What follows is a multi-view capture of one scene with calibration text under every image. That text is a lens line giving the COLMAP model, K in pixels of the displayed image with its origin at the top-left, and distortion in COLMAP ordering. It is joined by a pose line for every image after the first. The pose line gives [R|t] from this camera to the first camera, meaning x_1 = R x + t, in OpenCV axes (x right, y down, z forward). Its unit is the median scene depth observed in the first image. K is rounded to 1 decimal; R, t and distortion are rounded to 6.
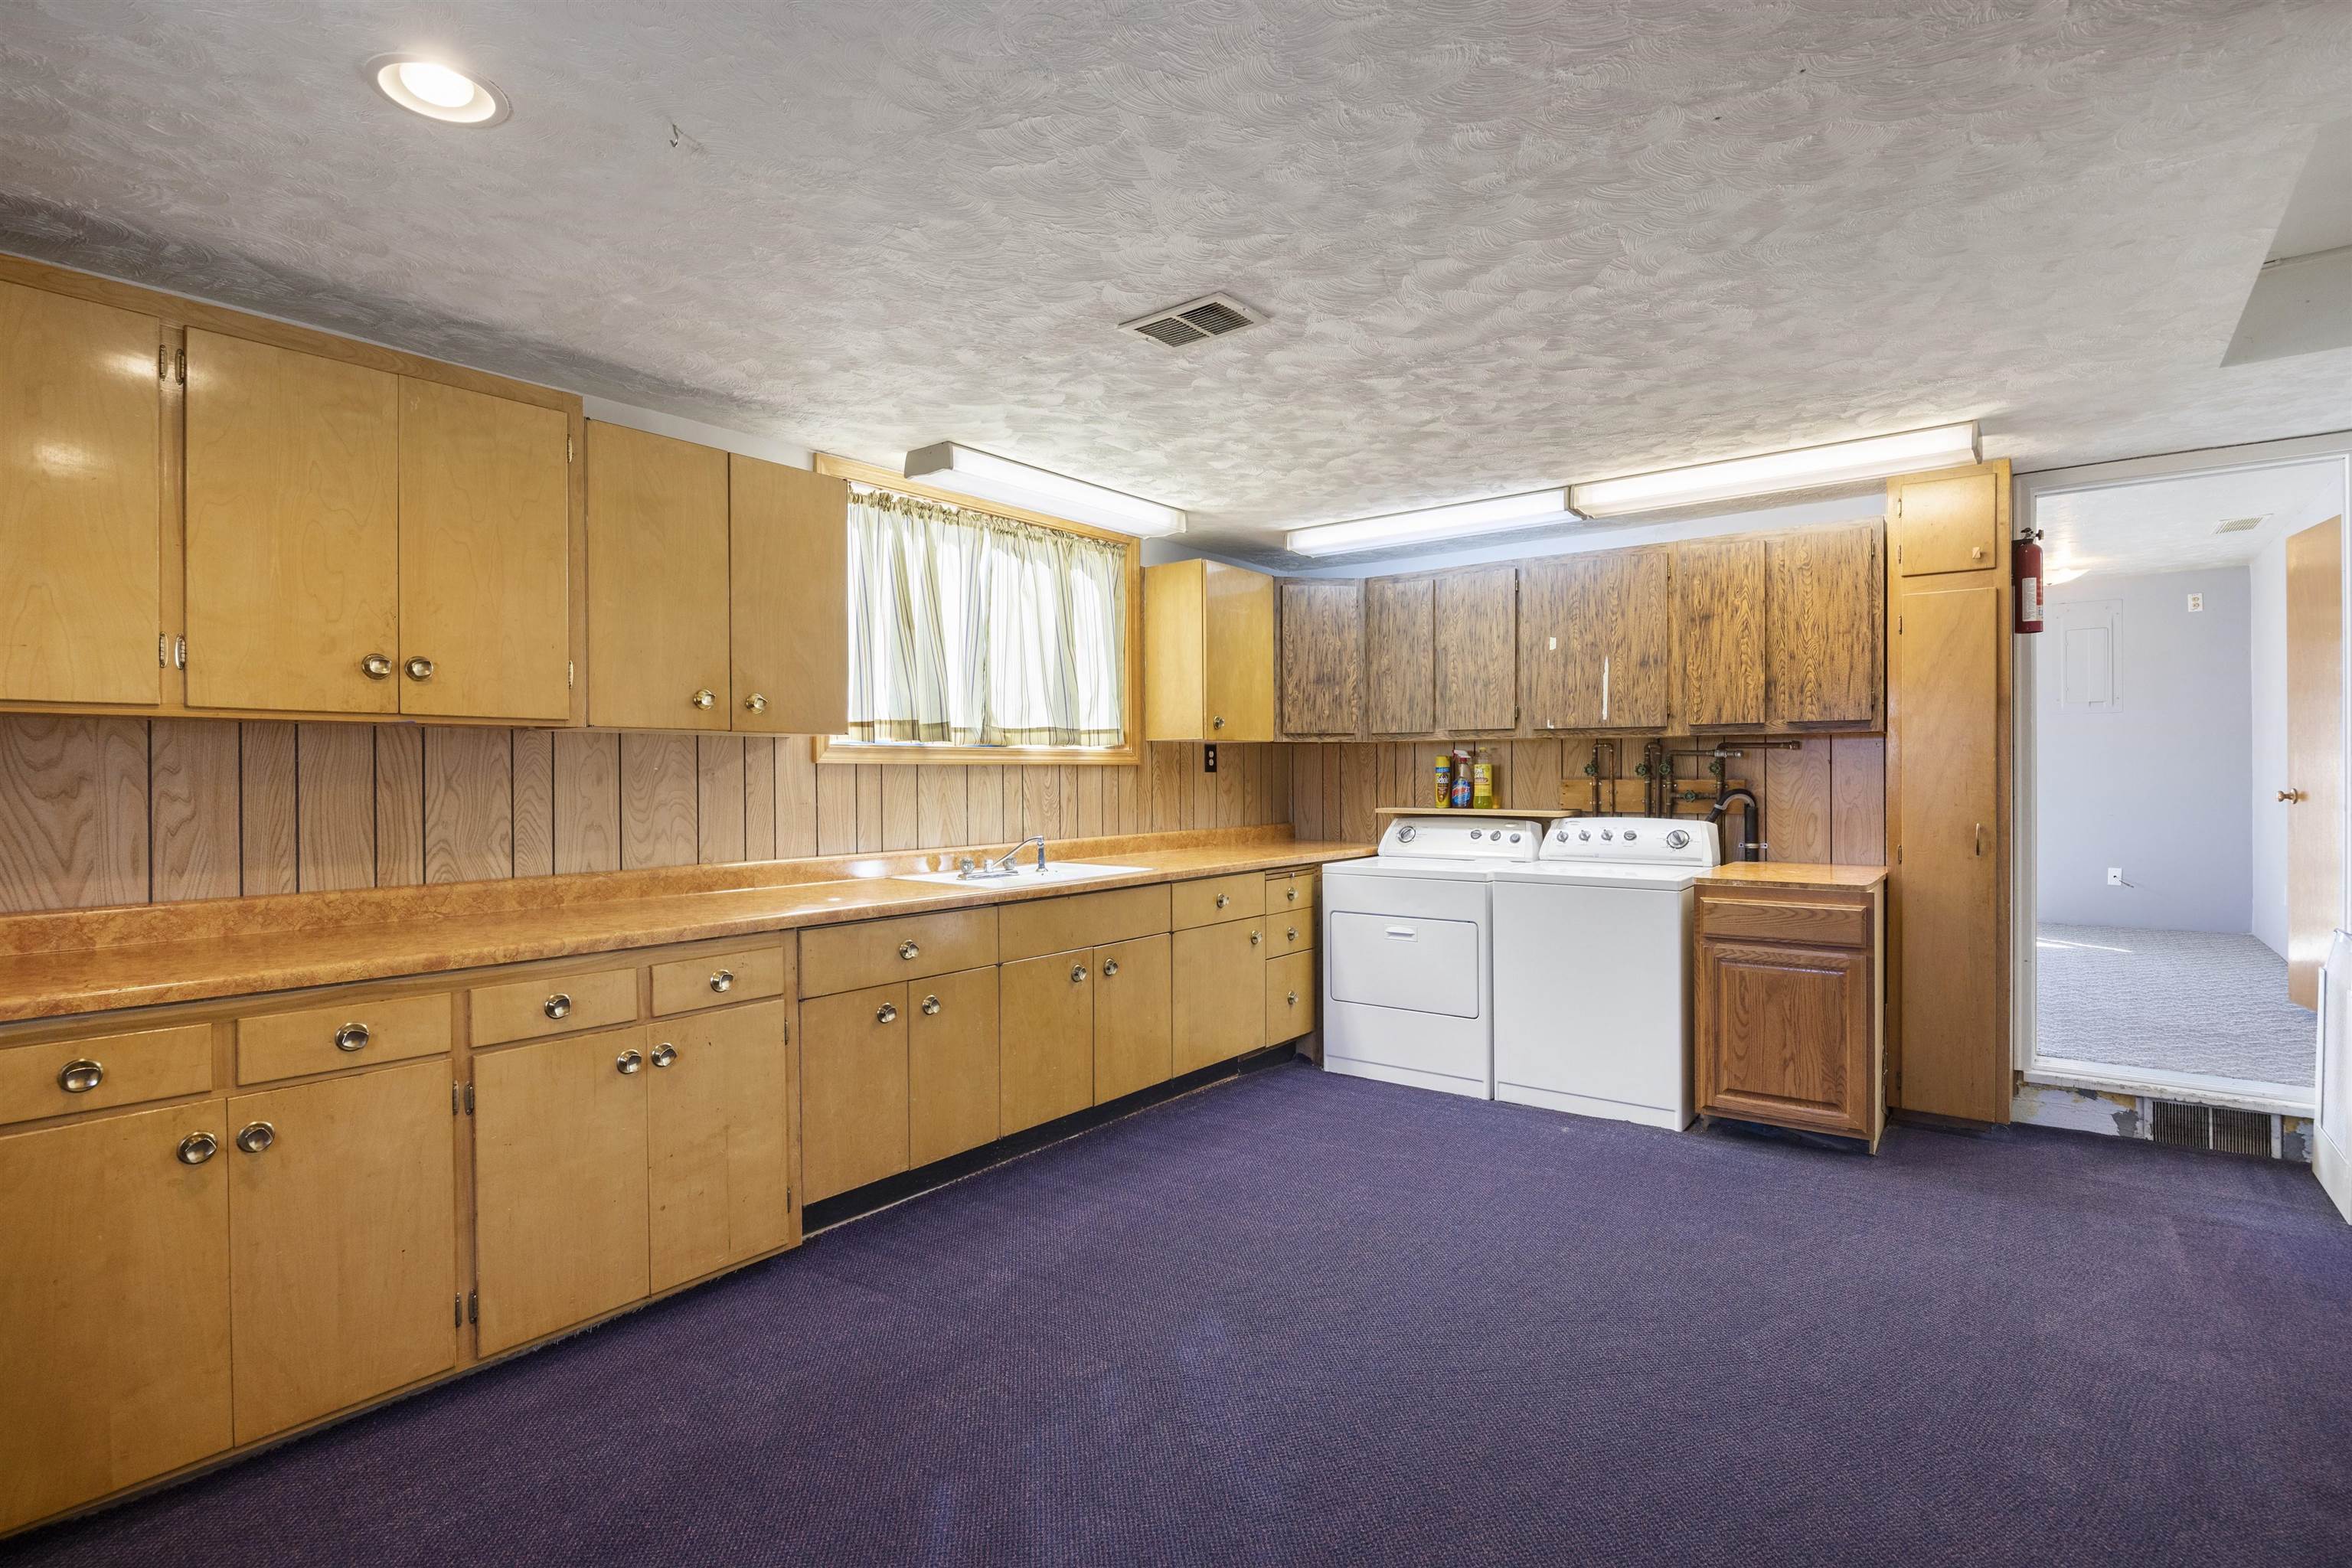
lens RADIAL K [[1146.9, 0, 1182.9], [0, 1146.9, 784.8], [0, 0, 1]] dist [-0.013408, -0.000558]
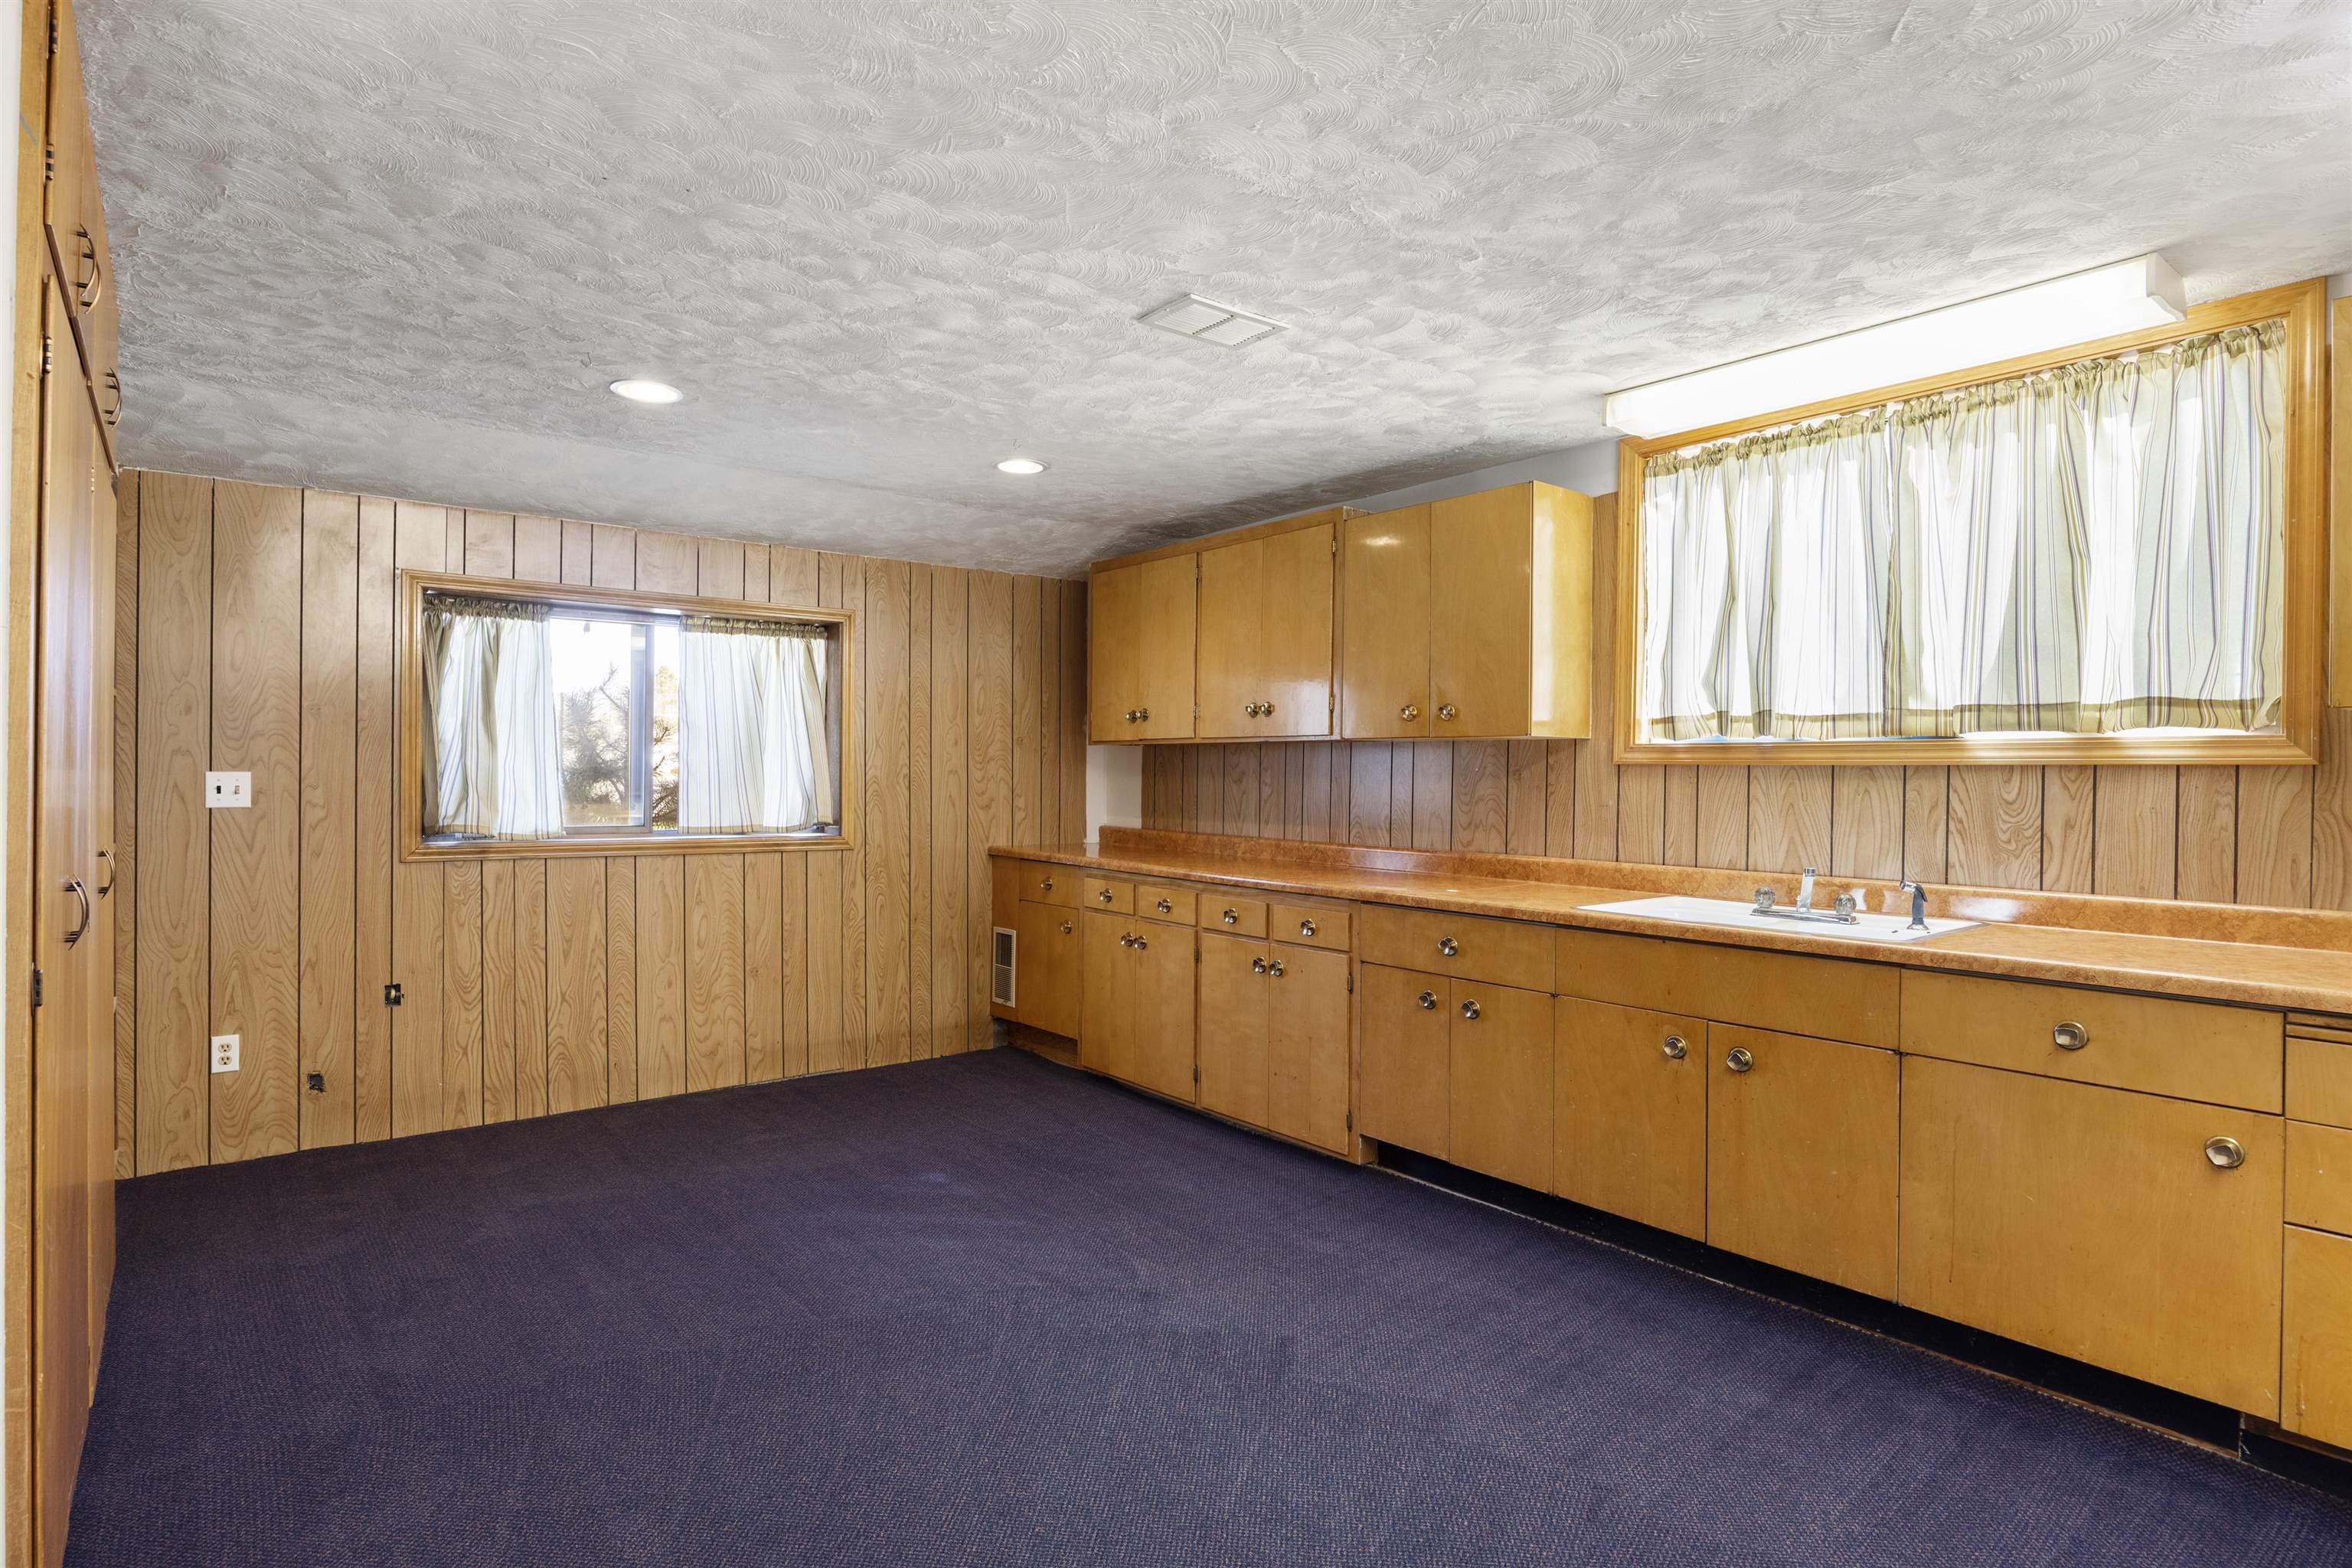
lens RADIAL K [[1226.0, 0, 1182.0], [0, 1226.0, 774.1], [0, 0, 1]] dist [-0.006543, -0.001338]
pose [[-0.238608, 0.009253, -0.971072, 0.760395], [-0.013181, 0.999832, 0.012766, -0.019045], [0.971027, 0.015846, -0.238446, 0.883589]]
